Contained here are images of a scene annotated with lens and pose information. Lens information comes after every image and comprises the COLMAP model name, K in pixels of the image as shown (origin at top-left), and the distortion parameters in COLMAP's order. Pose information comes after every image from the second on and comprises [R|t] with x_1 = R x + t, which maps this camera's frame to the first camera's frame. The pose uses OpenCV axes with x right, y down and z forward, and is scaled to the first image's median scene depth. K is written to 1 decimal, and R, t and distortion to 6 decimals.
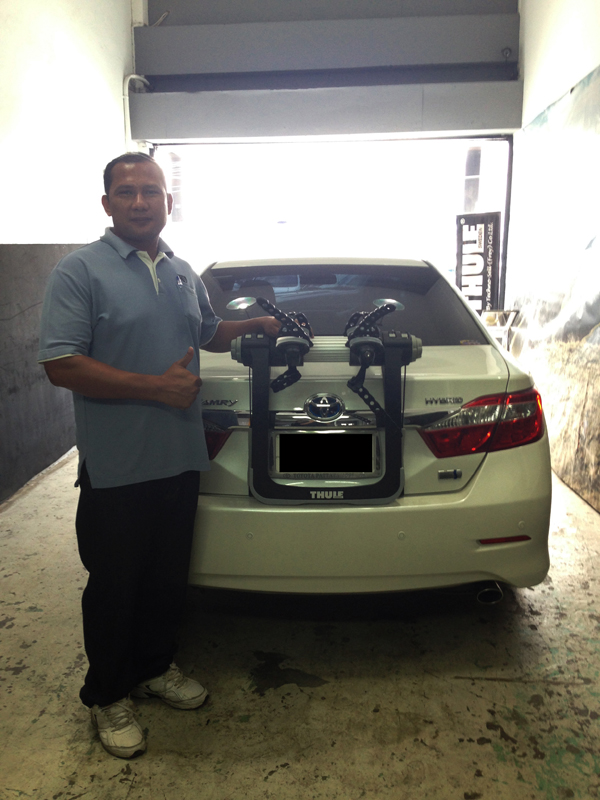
lens RADIAL K [[737.5, 0, 300.0], [0, 737.5, 400.0], [0, 0, 1]] dist [0.133682, -0.239555]
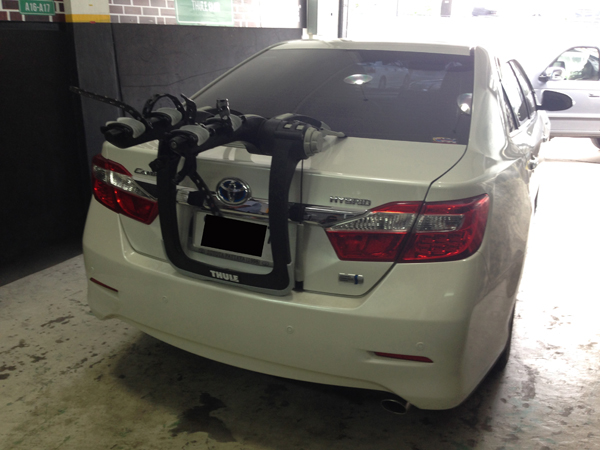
lens RADIAL K [[569.7, 0, 311.1], [0, 569.7, 225.1], [0, 0, 1]] dist [0.144250, -0.277408]
pose [[0.920393, 0.158412, -0.357467, 0.412219], [-0.112009, 0.982757, 0.147115, -0.070218], [0.374608, -0.095364, 0.922266, 0.314054]]
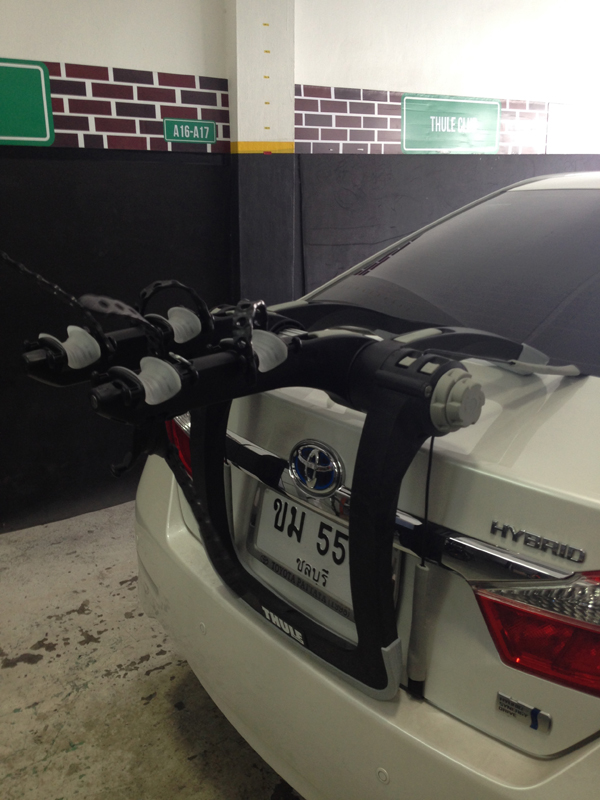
lens RADIAL K [[759.6, 0, 283.8], [0, 759.6, 402.9], [0, 0, 1]] dist [0.144250, -0.277408]
pose [[0.663158, 0.250281, -0.705394, 0.382513], [-0.167145, 0.968157, 0.186375, -0.129082], [0.729578, -0.005693, 0.683874, 0.609915]]
